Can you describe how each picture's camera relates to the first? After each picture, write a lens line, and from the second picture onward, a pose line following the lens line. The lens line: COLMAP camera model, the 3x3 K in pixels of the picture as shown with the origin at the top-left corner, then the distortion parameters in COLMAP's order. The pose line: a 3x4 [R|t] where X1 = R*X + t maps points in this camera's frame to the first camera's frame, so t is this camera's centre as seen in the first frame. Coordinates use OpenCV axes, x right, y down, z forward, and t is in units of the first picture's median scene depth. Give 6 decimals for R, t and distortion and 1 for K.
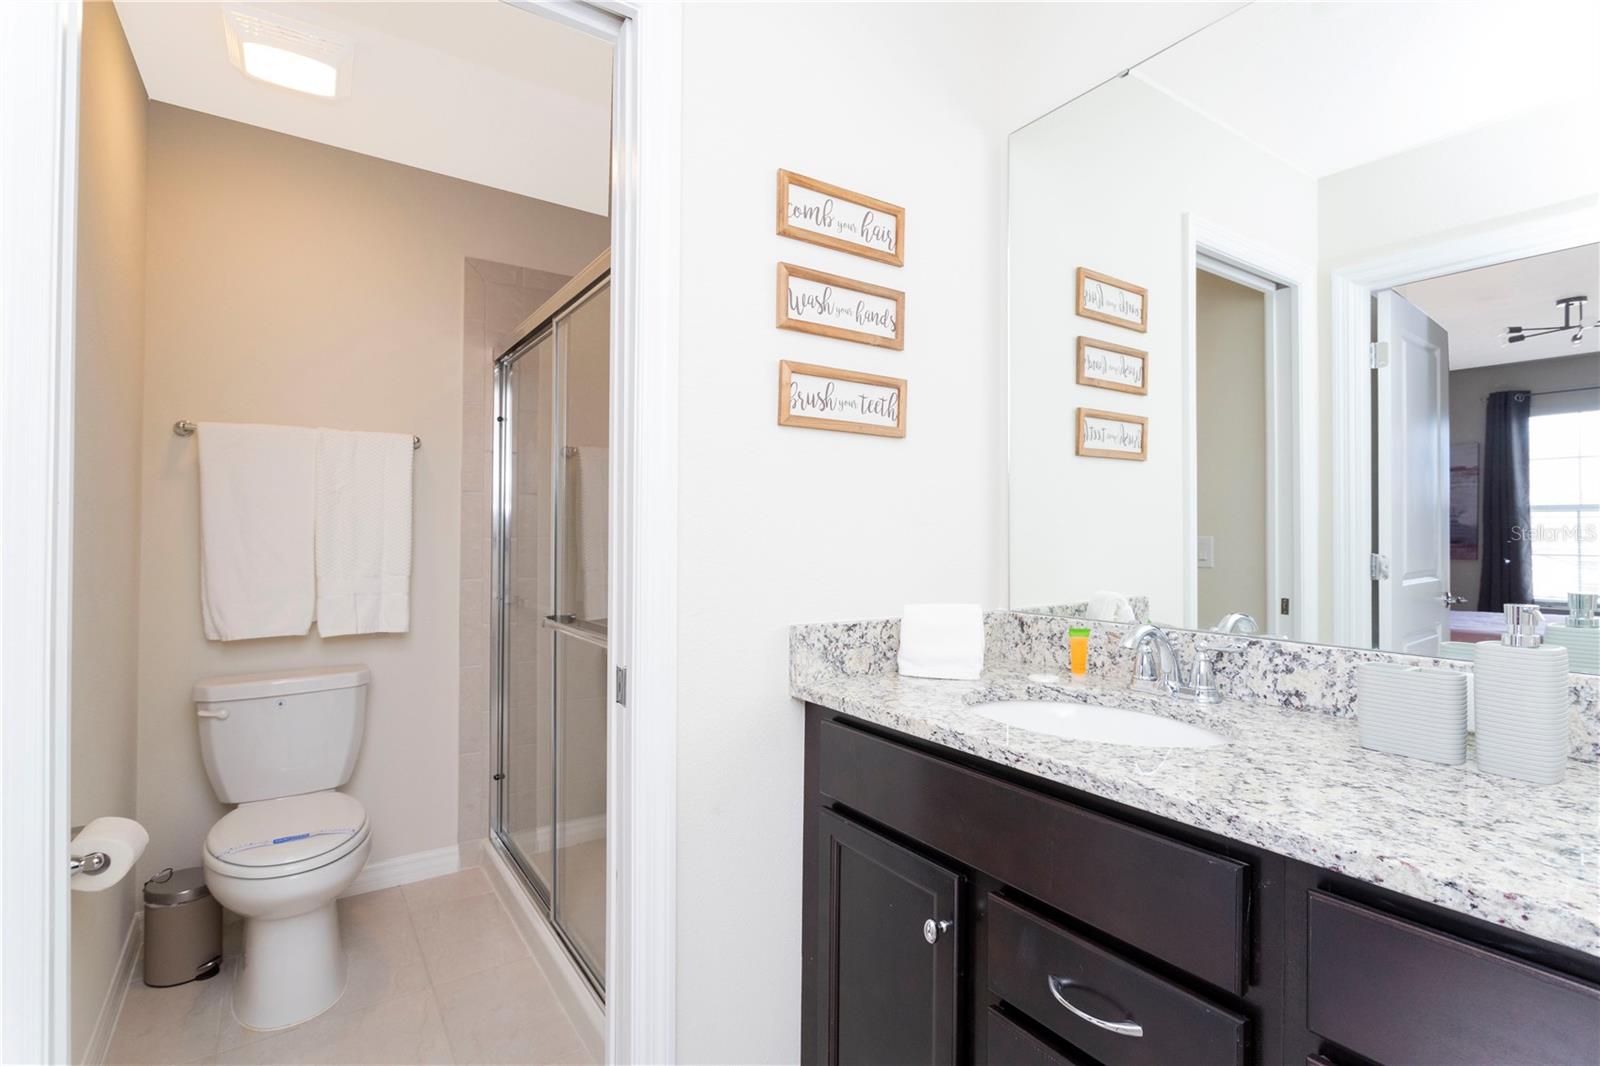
lens RADIAL K [[752.1, 0, 807.5], [0, 752.1, 534.7], [0, 0, 1]] dist [-0.003318, 0.004223]
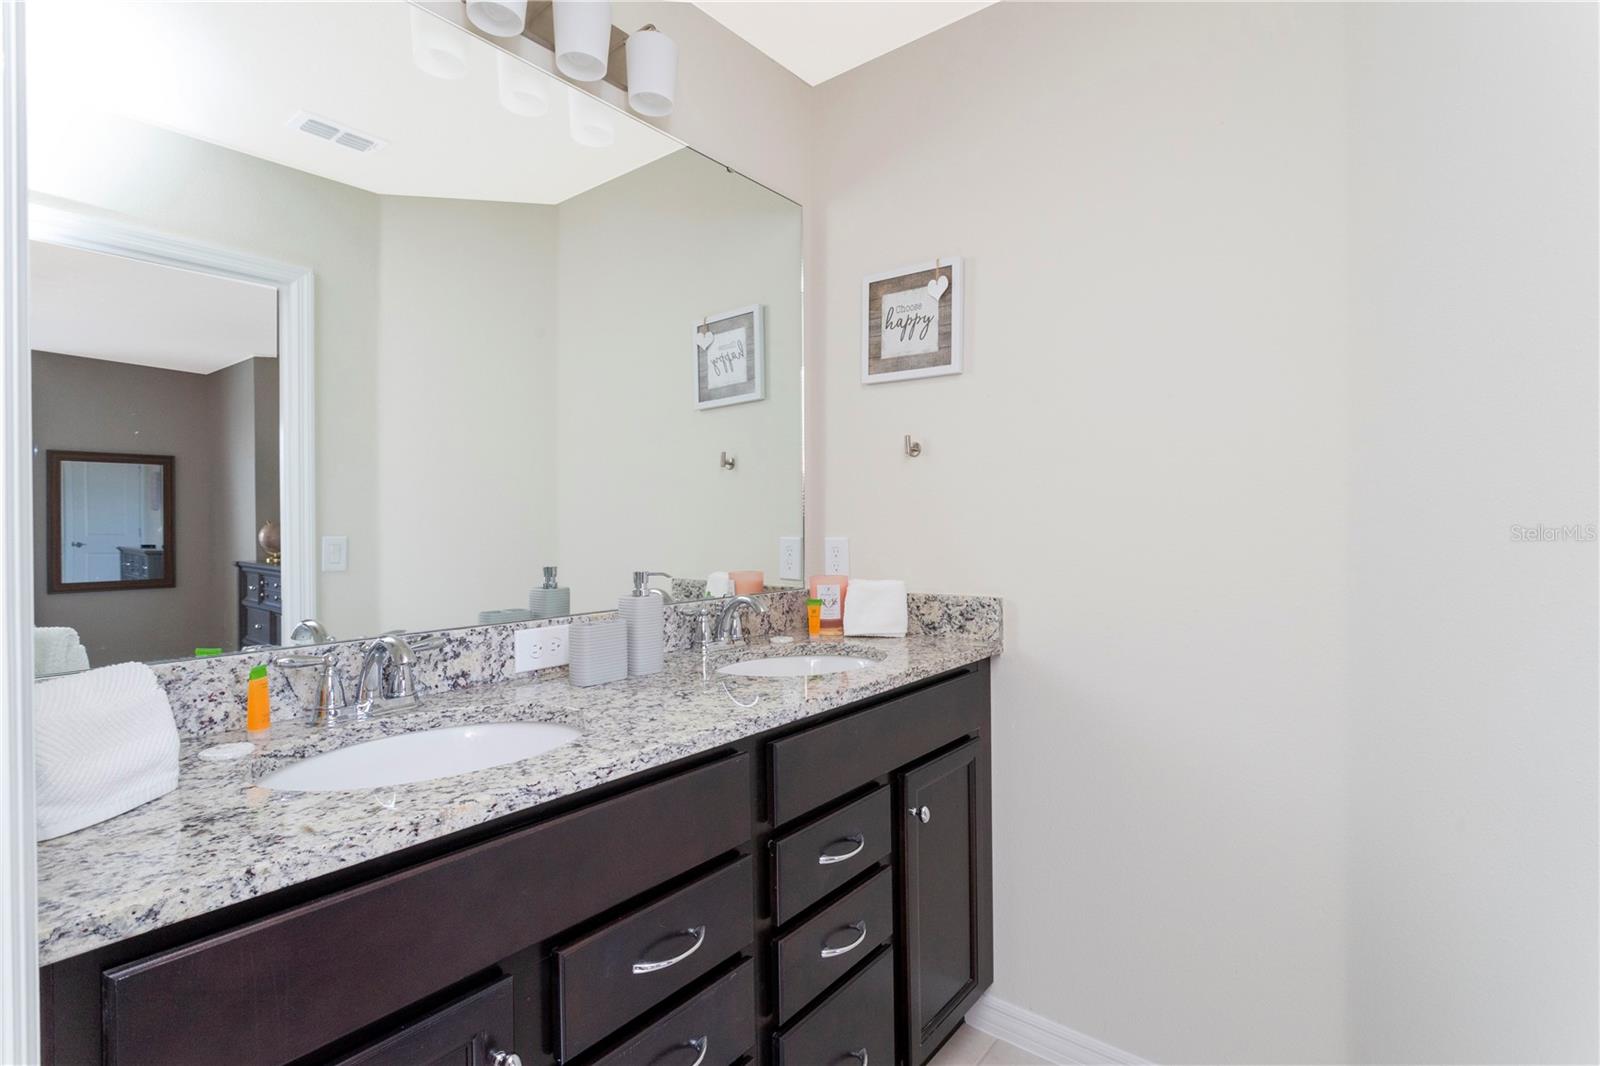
lens RADIAL K [[752.1, 0, 800.8], [0, 752.1, 528.5], [0, 0, 1]] dist [-0.003318, 0.004223]
pose [[-0.262925, -0.009404, 0.964770, -0.557662], [0.010151, 0.999870, 0.012513, -0.013773], [-0.964763, 0.013083, -0.262795, 0.809981]]
